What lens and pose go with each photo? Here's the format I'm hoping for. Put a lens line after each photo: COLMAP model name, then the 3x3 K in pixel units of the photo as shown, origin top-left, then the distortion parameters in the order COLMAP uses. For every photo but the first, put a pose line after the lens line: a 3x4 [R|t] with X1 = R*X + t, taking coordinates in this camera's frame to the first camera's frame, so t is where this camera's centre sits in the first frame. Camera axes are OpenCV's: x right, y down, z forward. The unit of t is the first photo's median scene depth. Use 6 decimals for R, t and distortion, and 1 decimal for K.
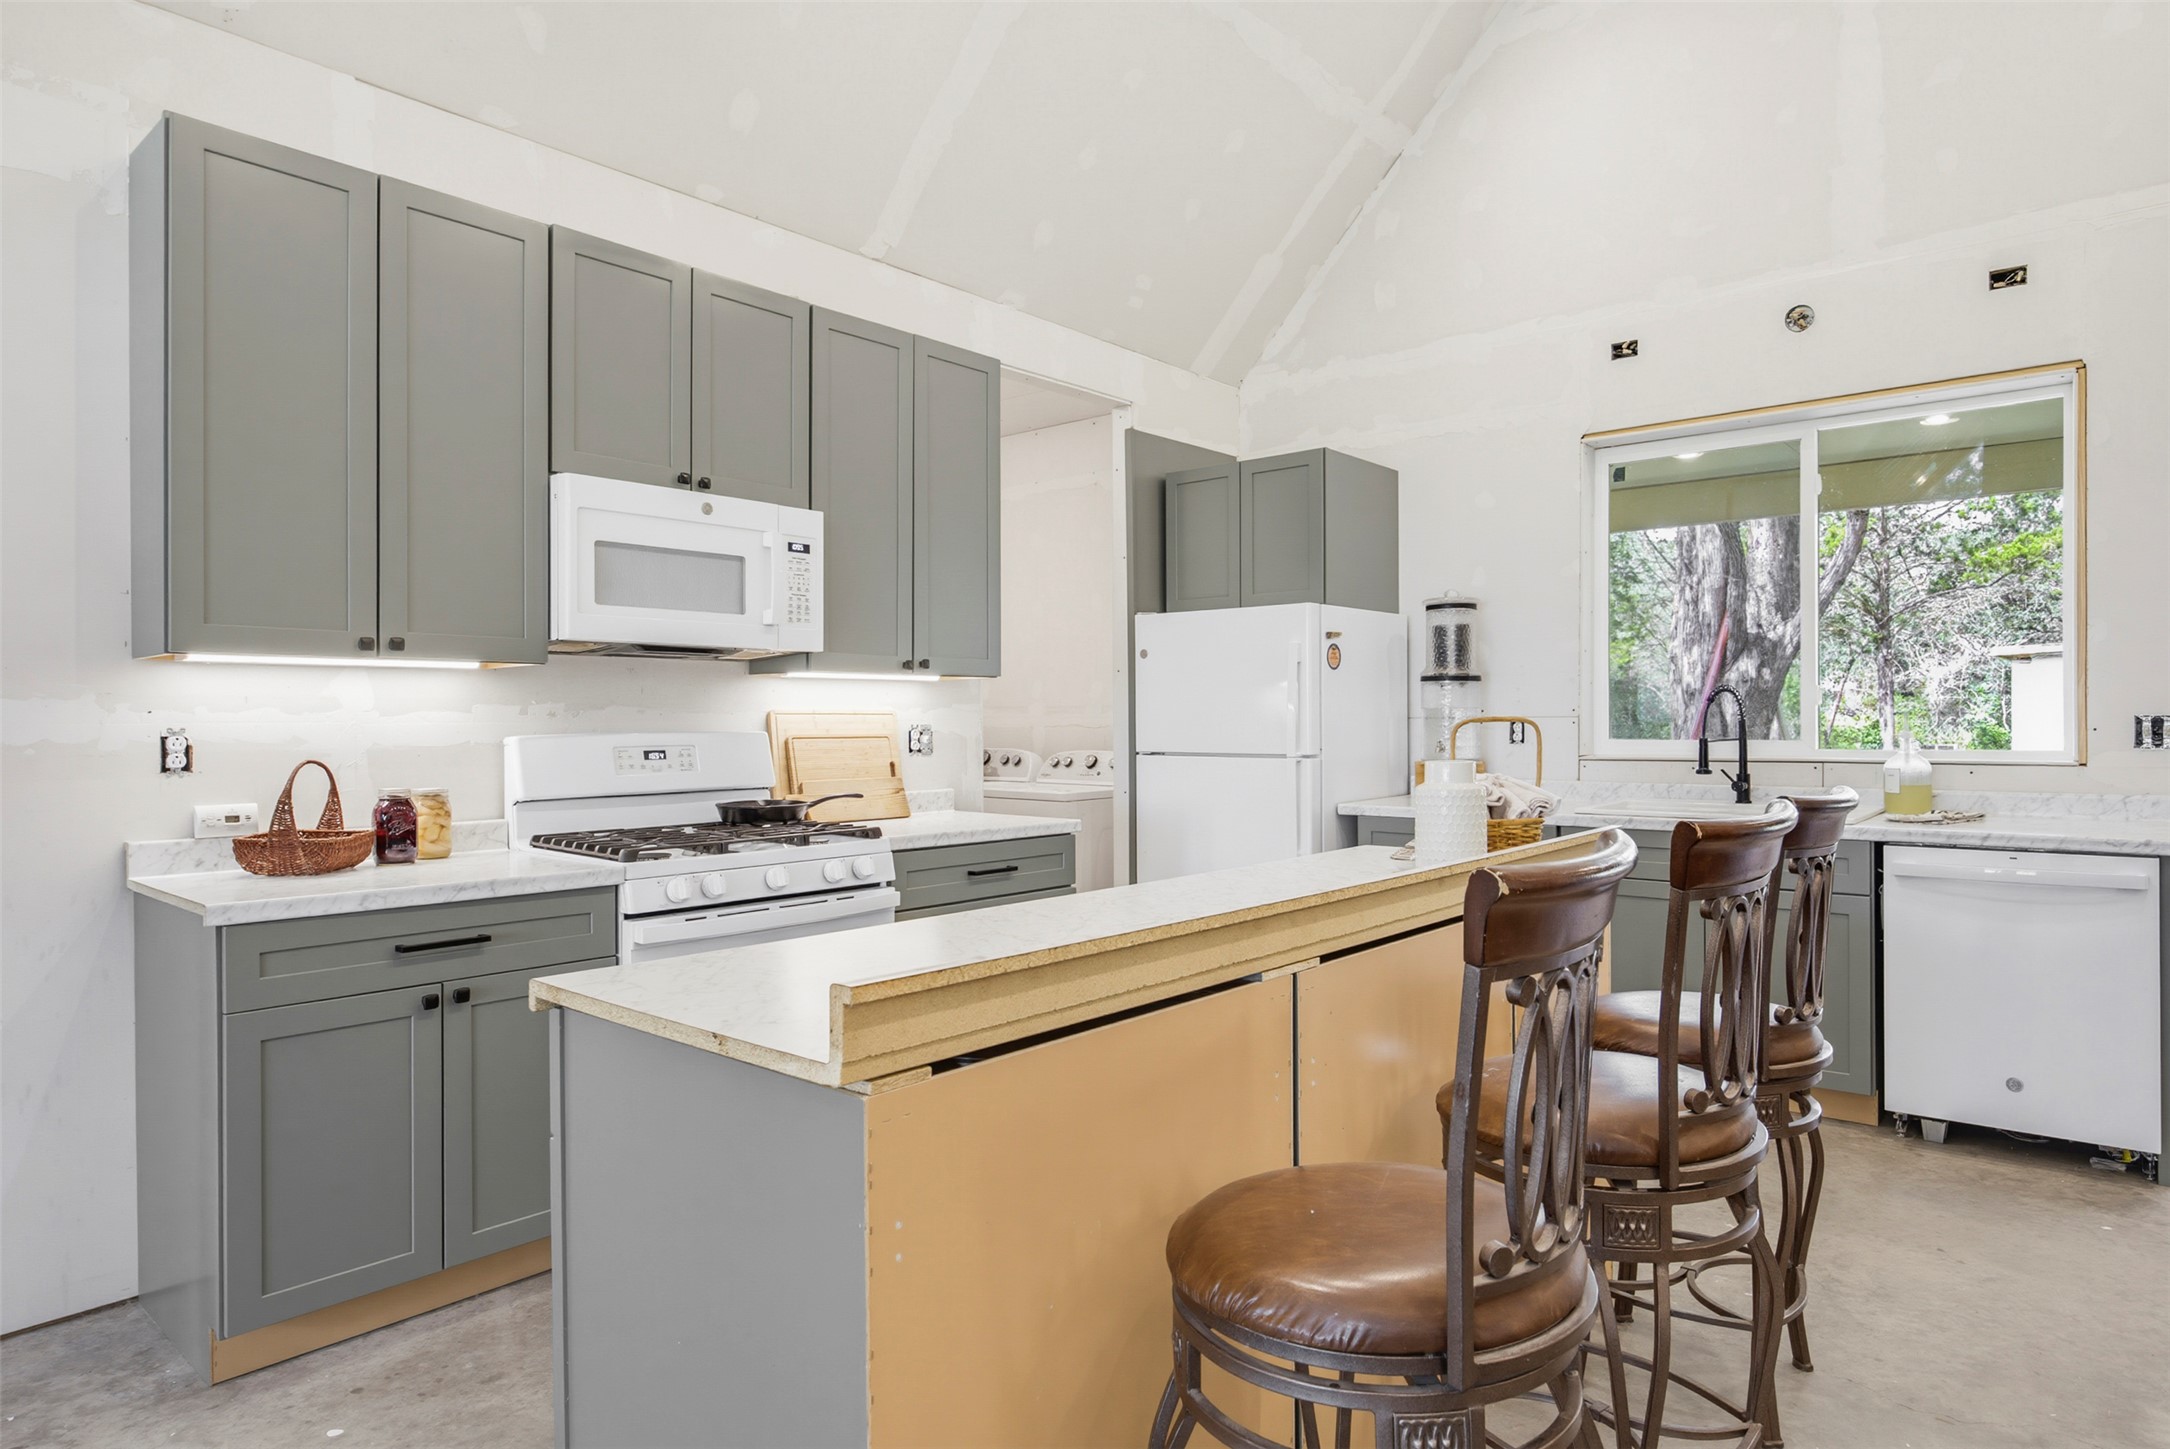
lens RADIAL K [[1279.0, 0, 1097.9], [0, 1279.0, 718.7], [0, 0, 1]] dist [0.001948, -0.001813]
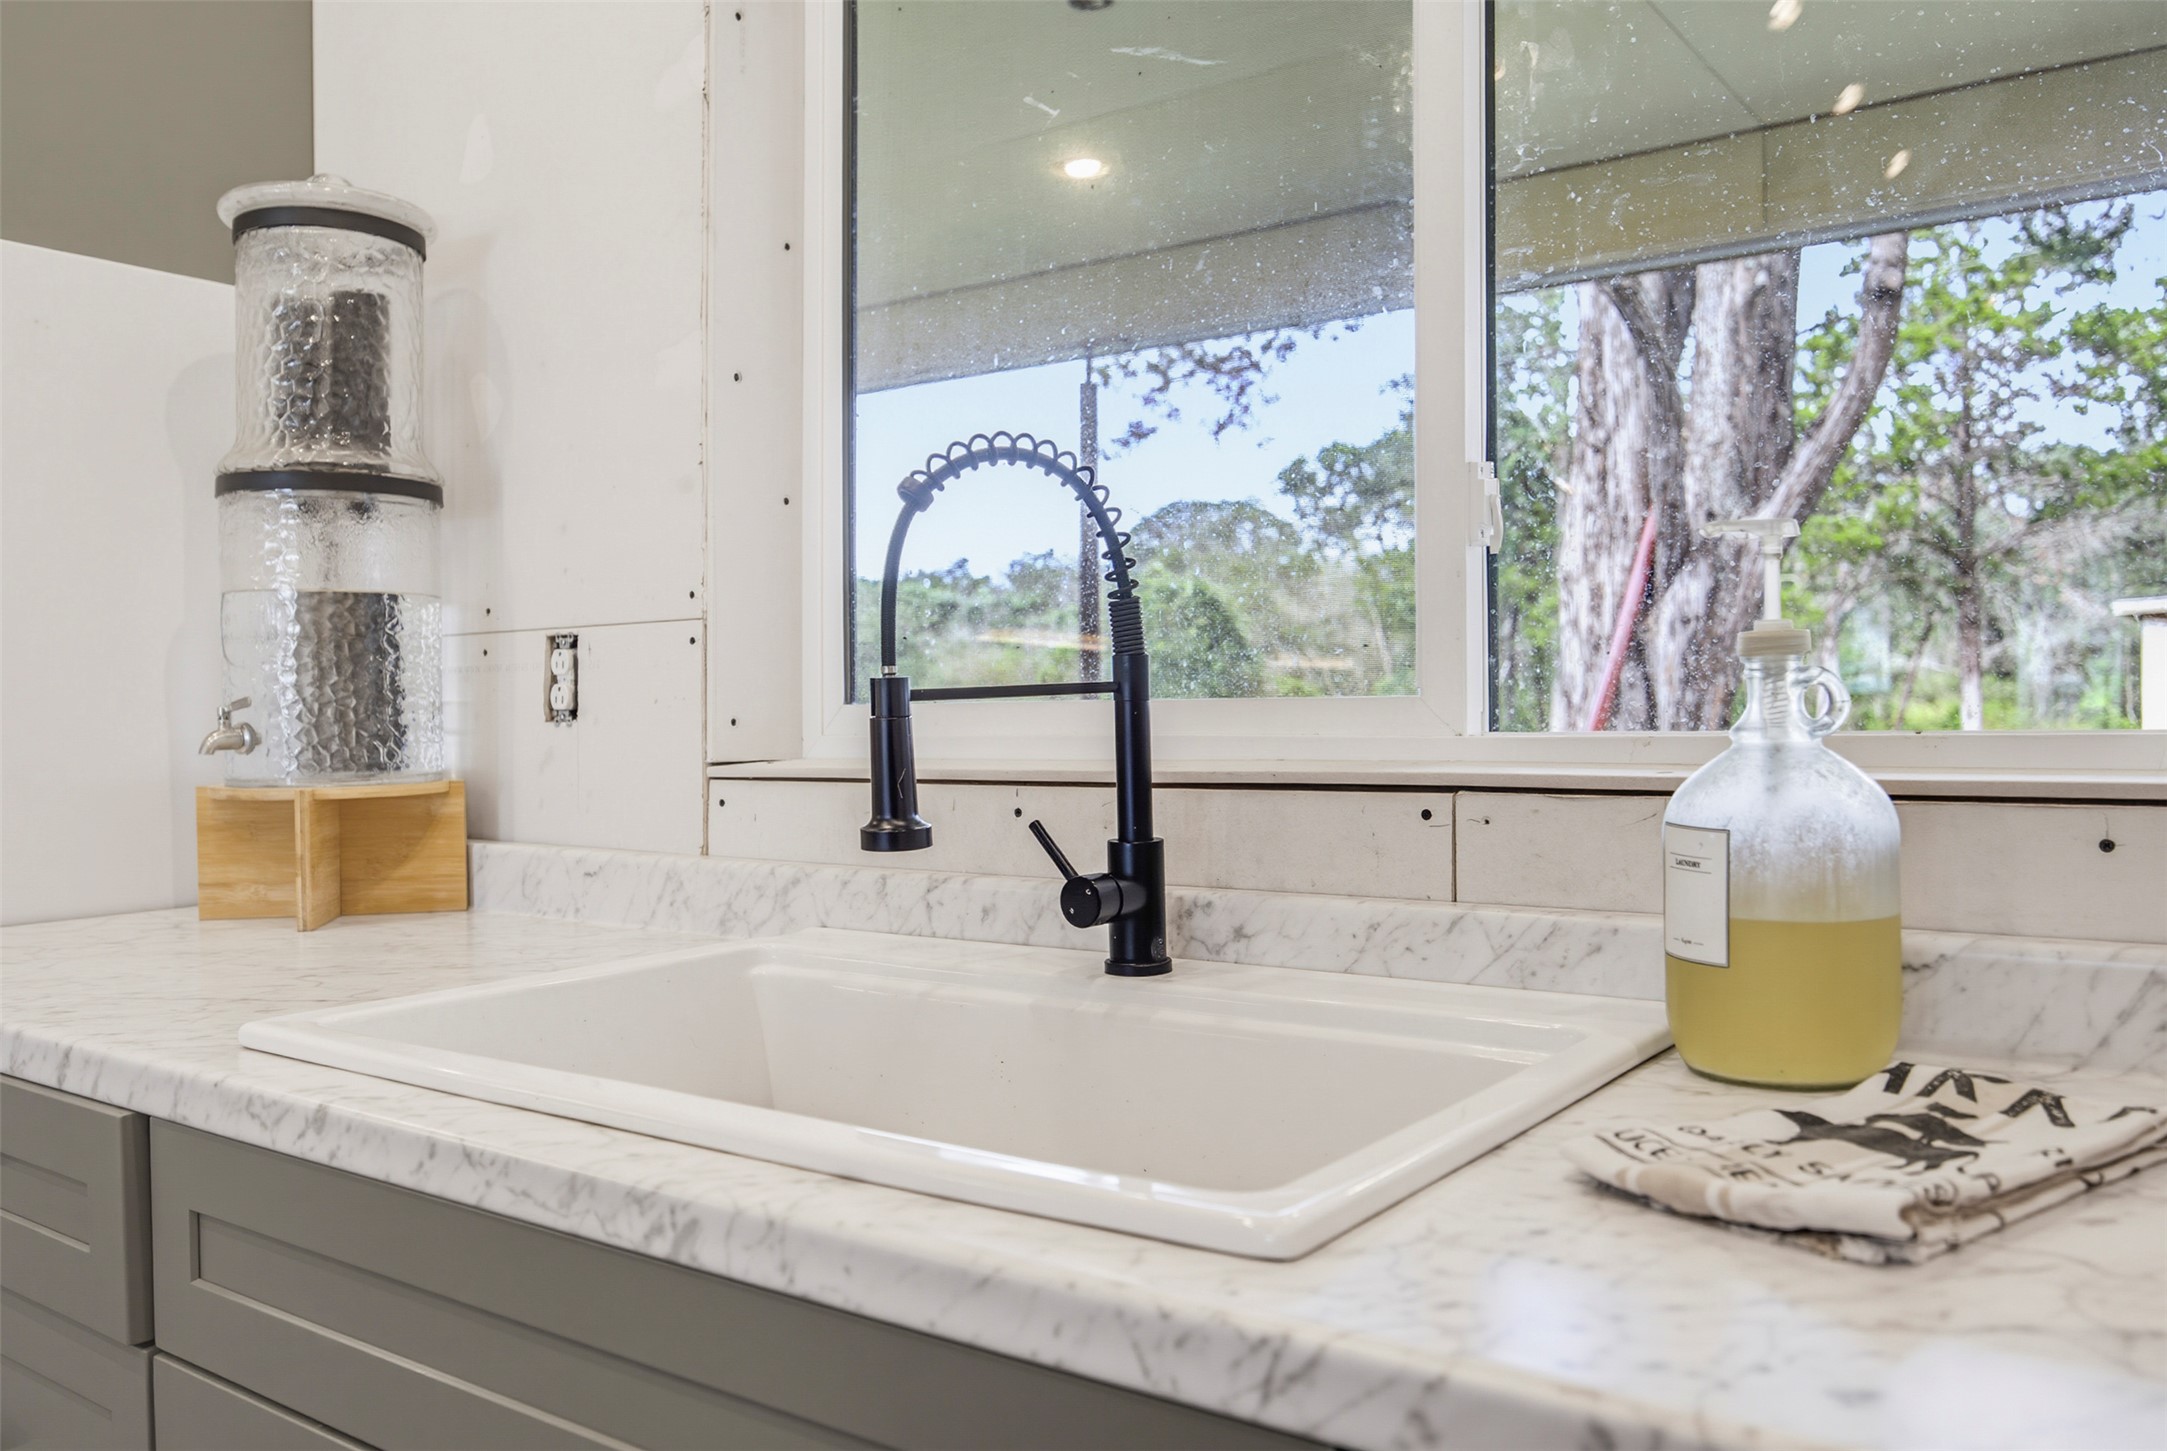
lens RADIAL K [[1721.6, 0, 1078.0], [0, 1721.6, 713.4], [0, 0, 1]] dist [0.018794, -0.000319]
pose [[0.997429, -0.000034, 0.071668, 0.414135], [-0.000159, 0.999996, 0.002694, 0.017243], [-0.071668, -0.002699, 0.997425, 0.609103]]
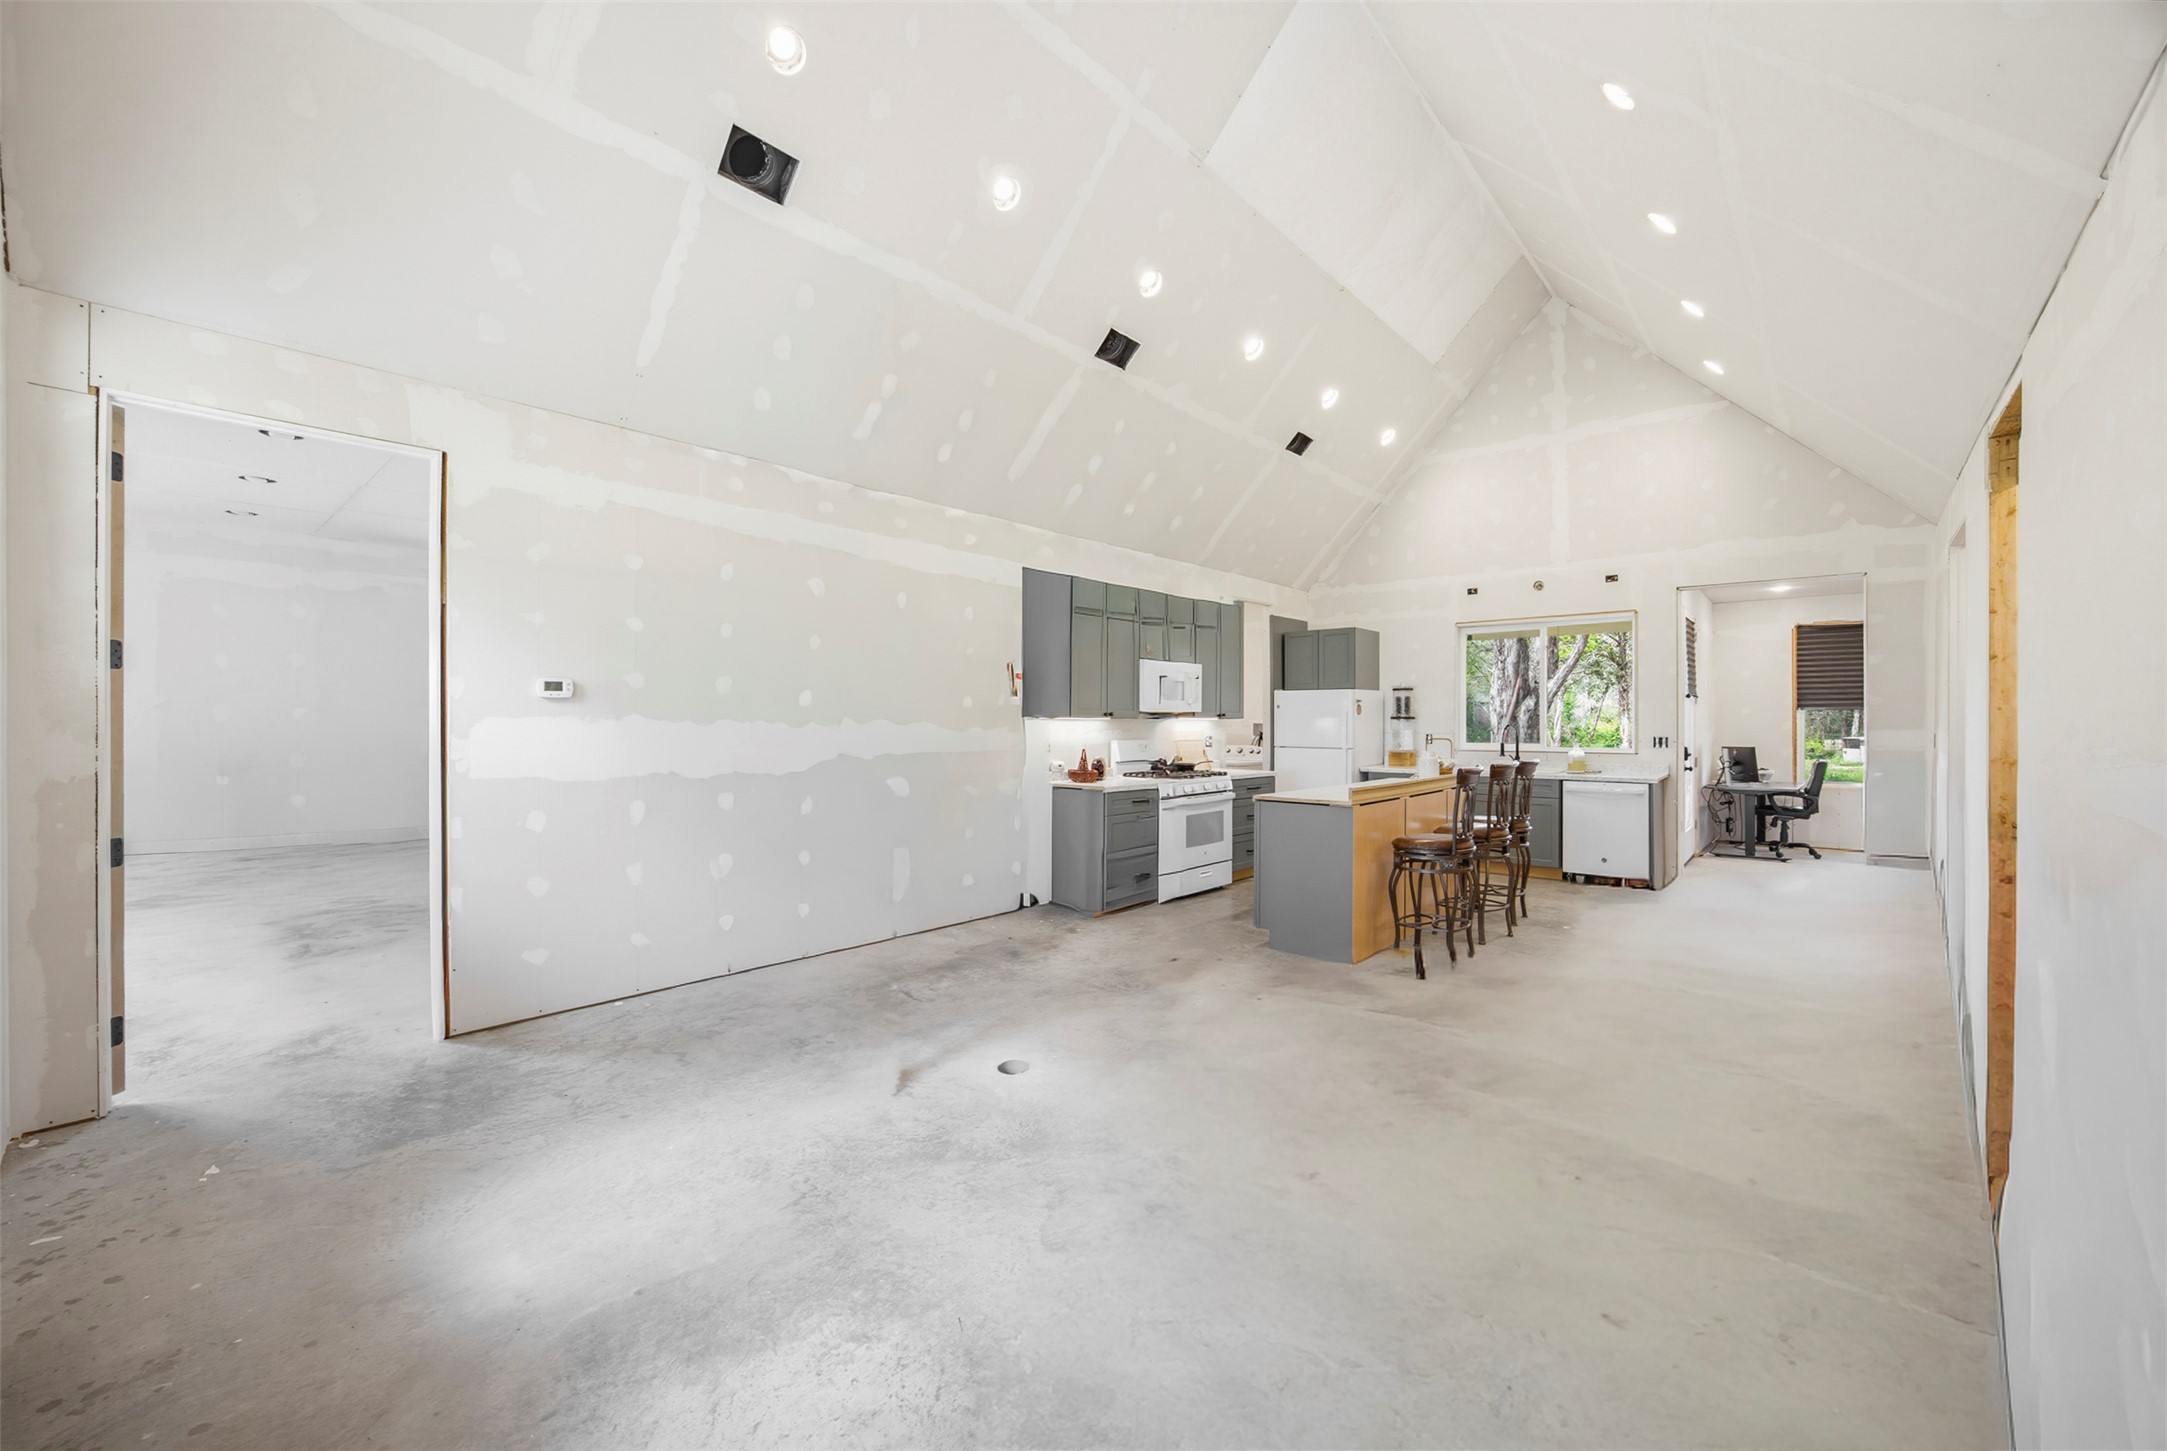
lens RADIAL K [[875.4, 0, 1091.6], [0, 875.4, 713.0], [0, 0, 1]] dist [-0.010493, 0.000839]
pose [[0.999954, 0.005591, -0.007812, -0.320630], [-0.005654, 0.999952, -0.008056, -0.023881], [0.007767, 0.008100, 0.999937, -0.718411]]
